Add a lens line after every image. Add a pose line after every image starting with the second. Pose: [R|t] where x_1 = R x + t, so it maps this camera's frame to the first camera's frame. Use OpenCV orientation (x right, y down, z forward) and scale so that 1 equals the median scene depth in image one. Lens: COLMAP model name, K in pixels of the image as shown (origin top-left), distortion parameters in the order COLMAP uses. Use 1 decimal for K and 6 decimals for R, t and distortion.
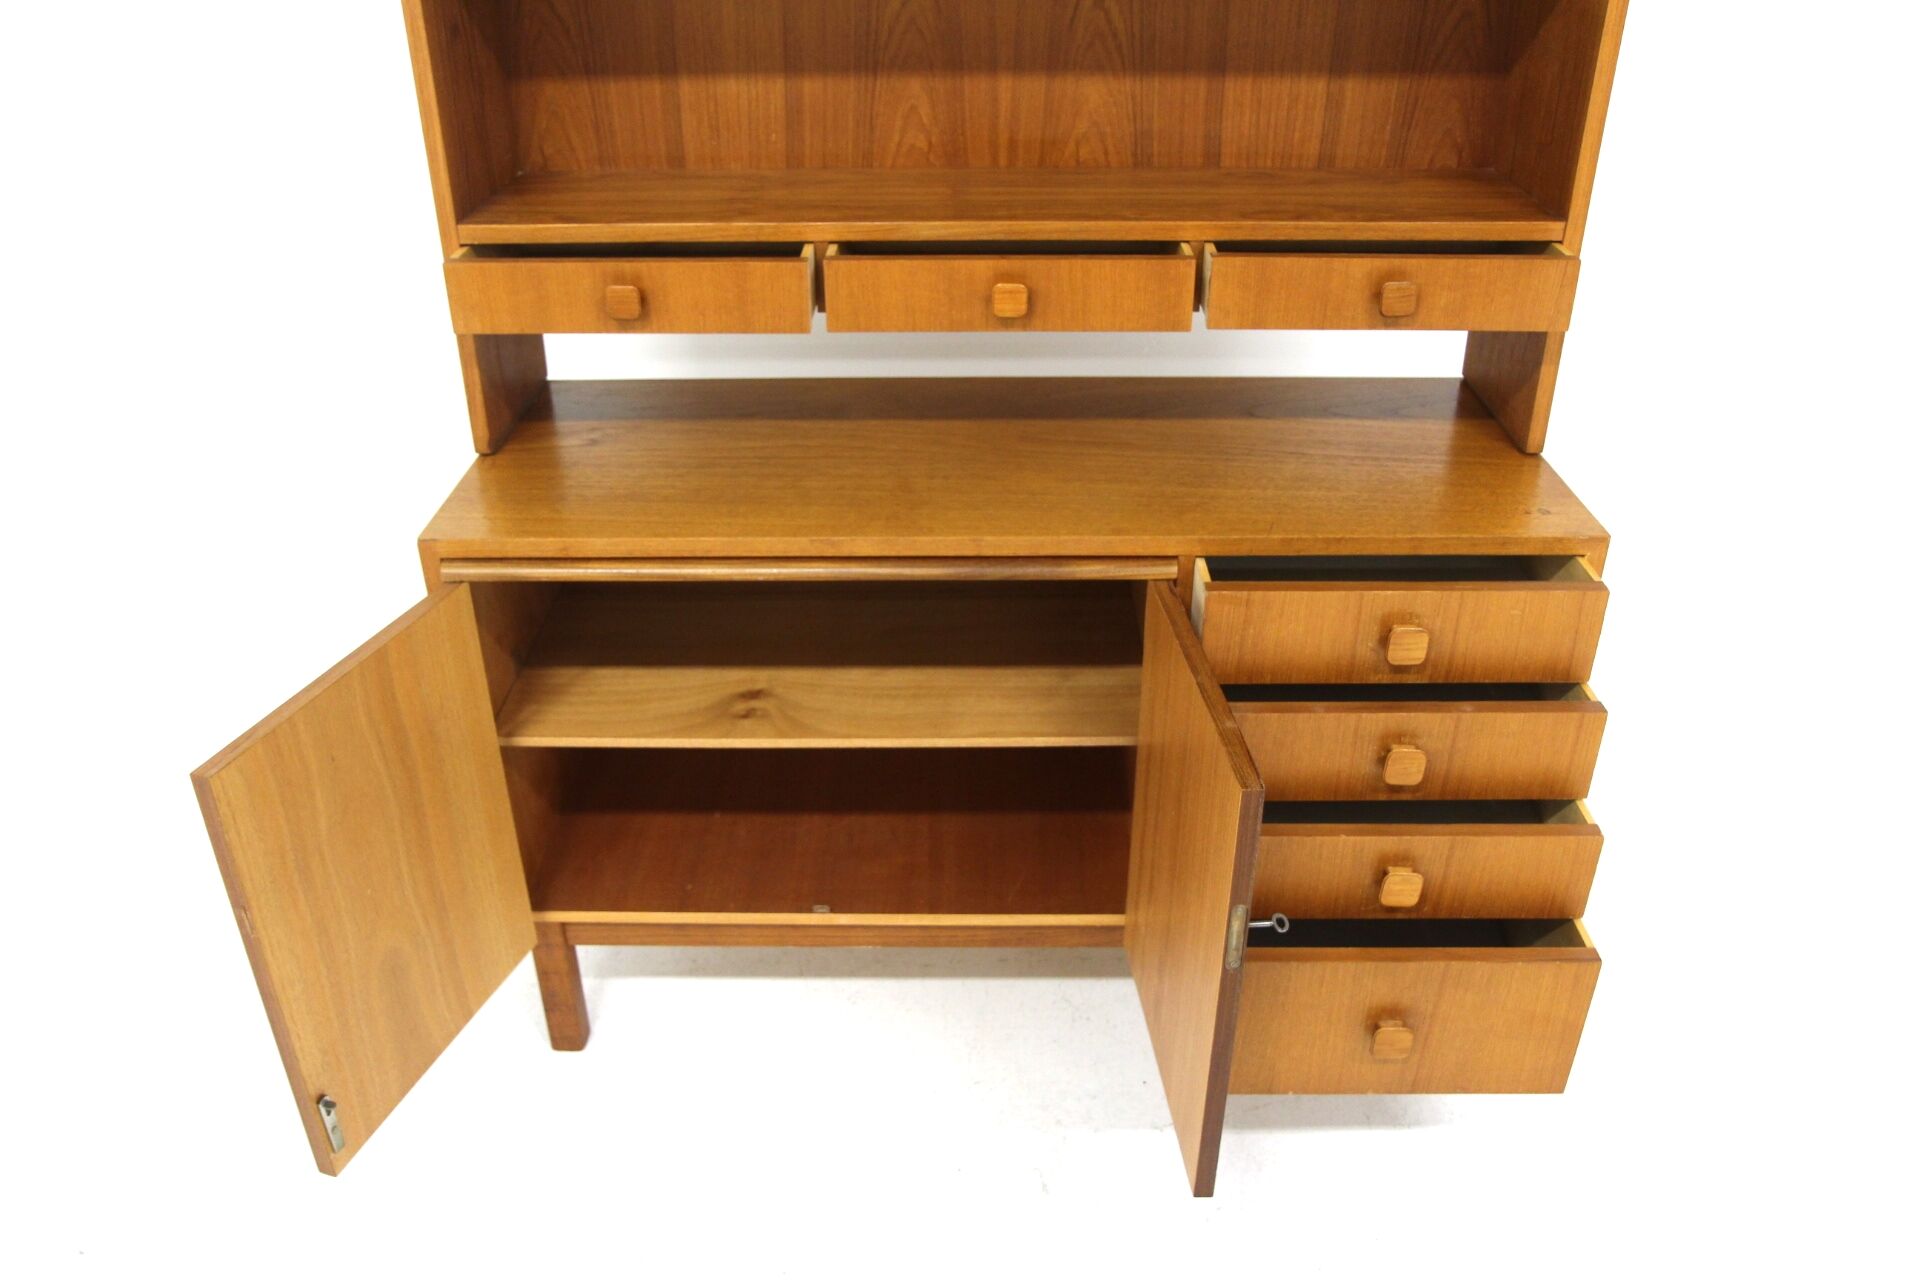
lens RADIAL K [[1516.5, 0, 949.2], [0, 1516.5, 645.3], [0, 0, 1]] dist [-0.090031, 0.073462]
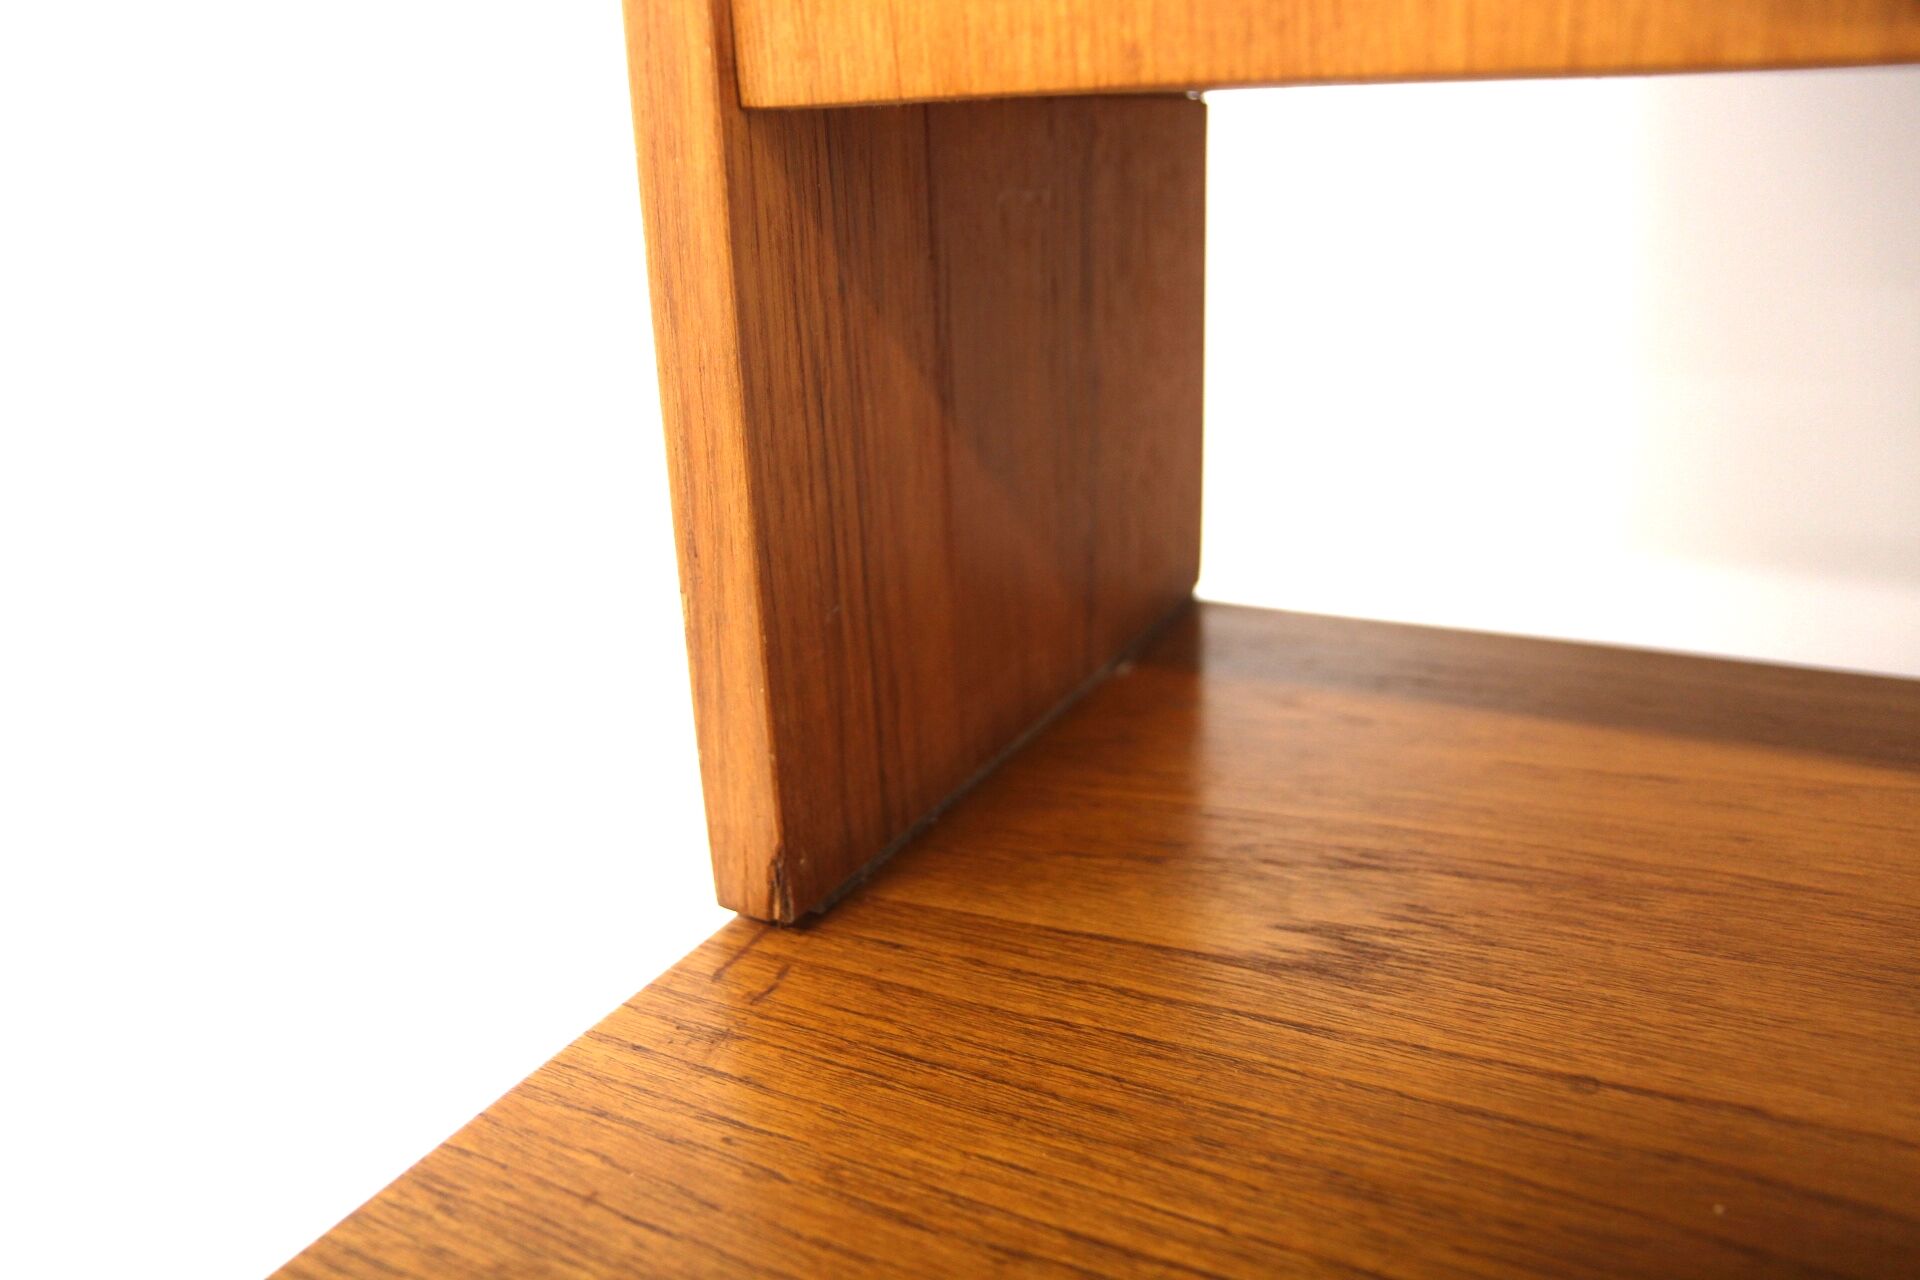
lens RADIAL K [[1516.5, 0, 954.8], [0, 1516.5, 641.1], [0, 0, 1]] dist [-0.090031, 0.073462]
pose [[0.895775, 0.140233, -0.421808, -0.209579], [-0.205761, 0.971959, -0.113831, -0.142960], [0.394017, 0.188759, 0.899511, 0.822573]]
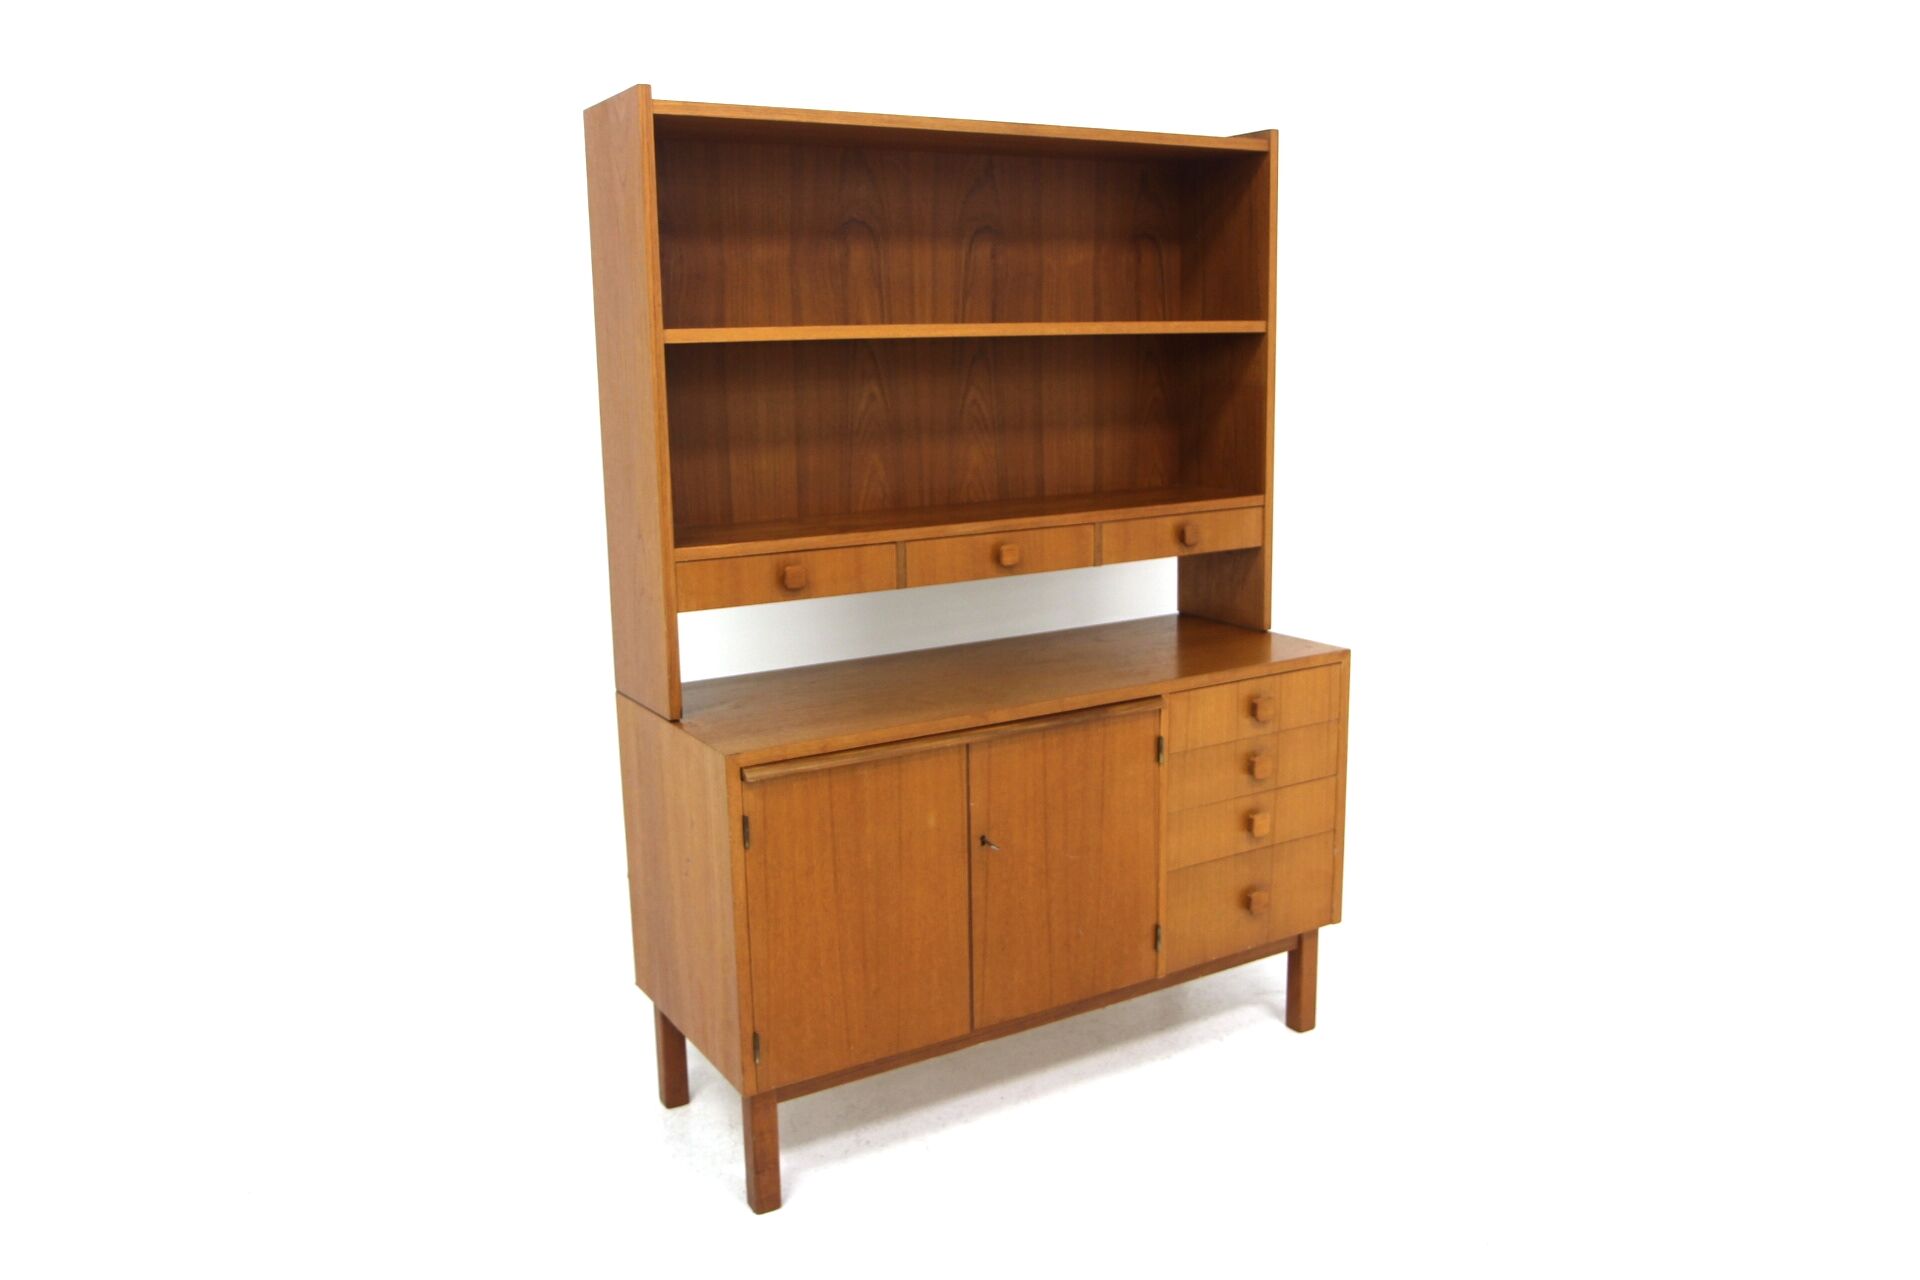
lens RADIAL K [[1516.5, 0, 966.1], [0, 1516.5, 635.3], [0, 0, 1]] dist [-0.090031, 0.073462]
pose [[0.845631, -0.111276, 0.522040, -0.772473], [0.275472, 0.928697, -0.248269, 0.202900], [-0.457190, 0.353751, 0.815988, -0.232883]]
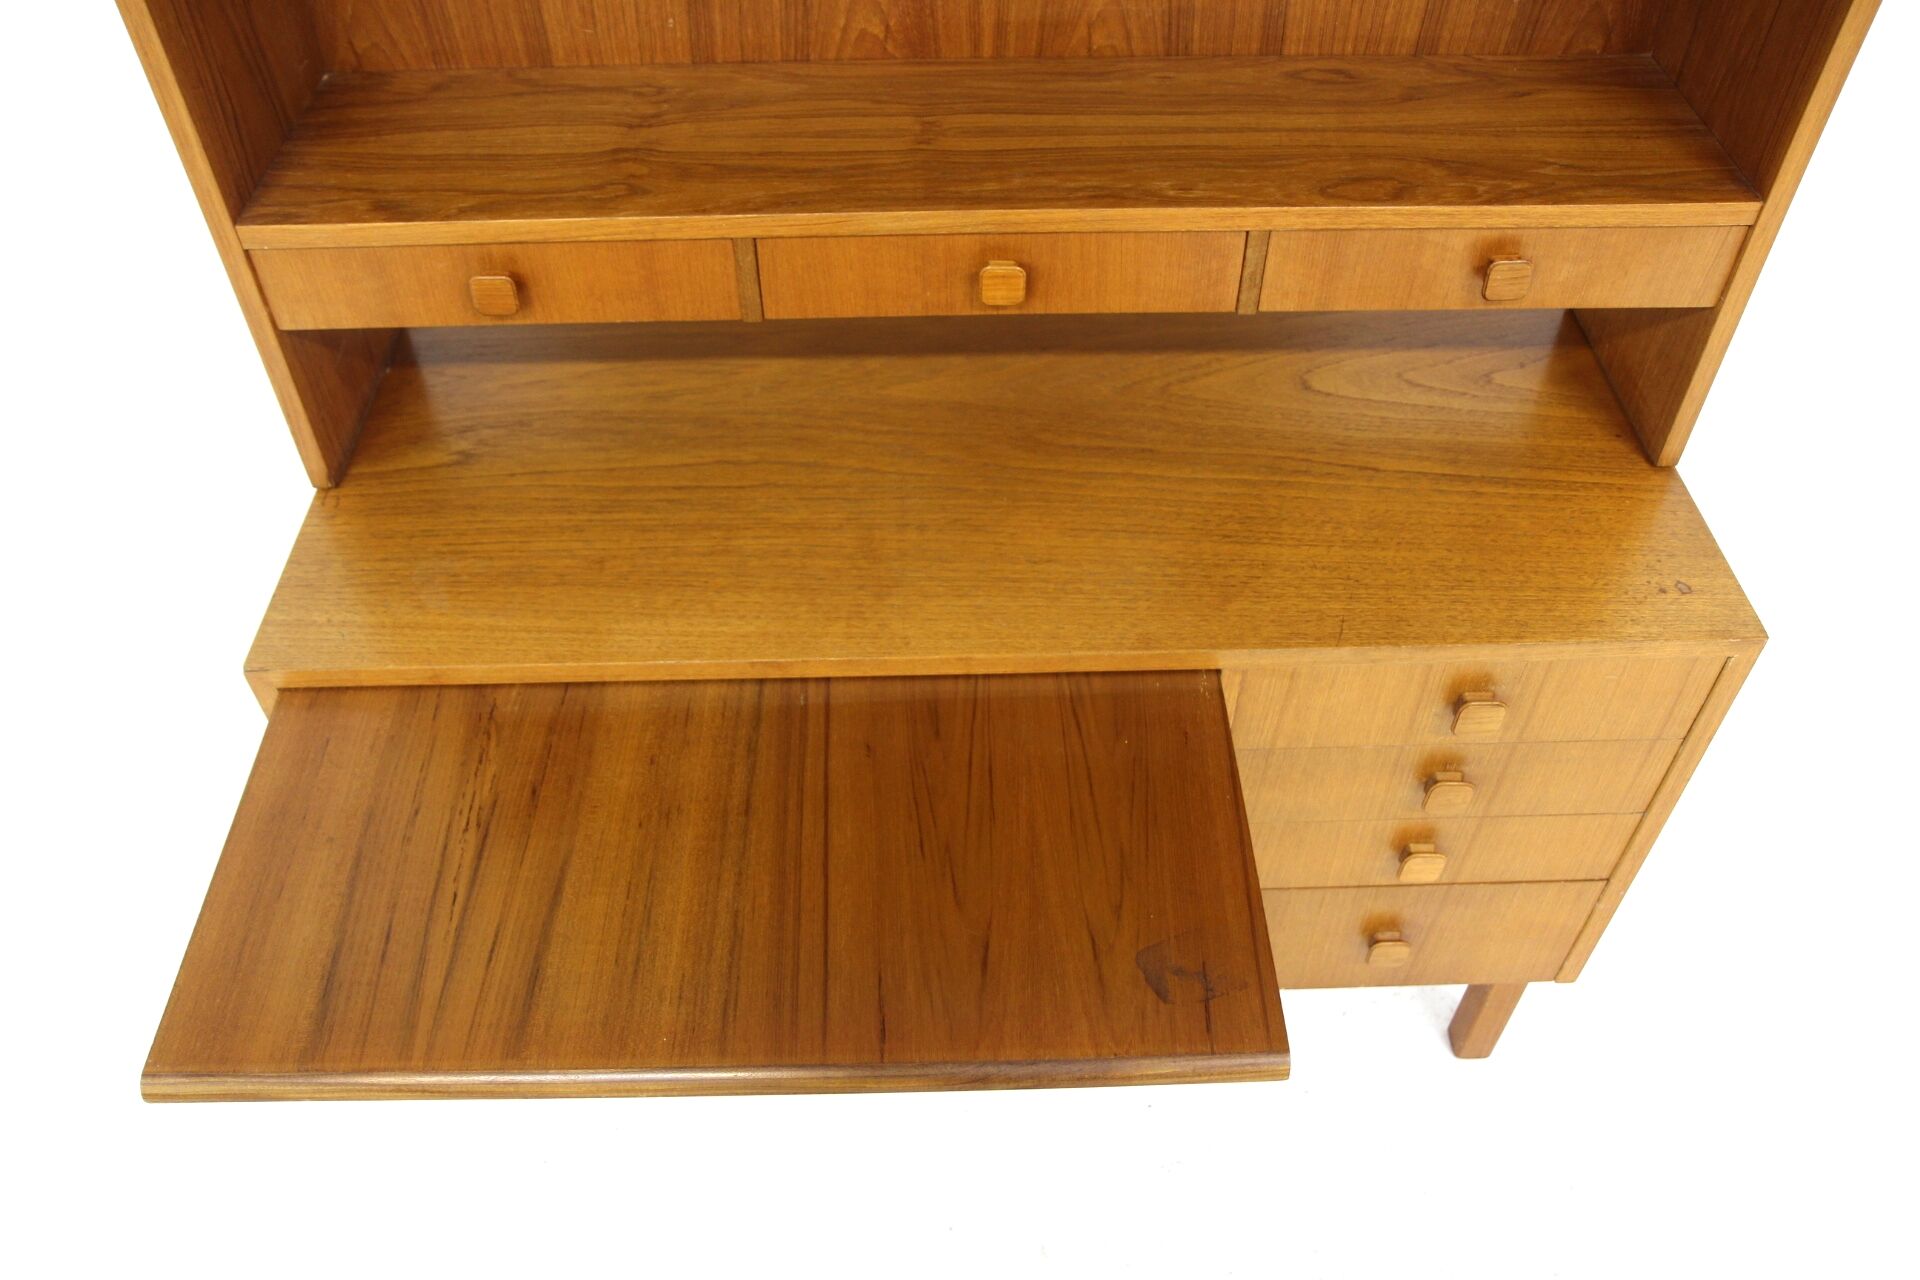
lens RADIAL K [[1516.5, 0, 952.4], [0, 1516.5, 673.9], [0, 0, 1]] dist [-0.090031, 0.073462]
pose [[0.999471, -0.024040, 0.021923, -0.004793], [0.016604, 0.956356, 0.291731, -0.252195], [-0.027980, -0.291213, 0.956249, 0.223217]]
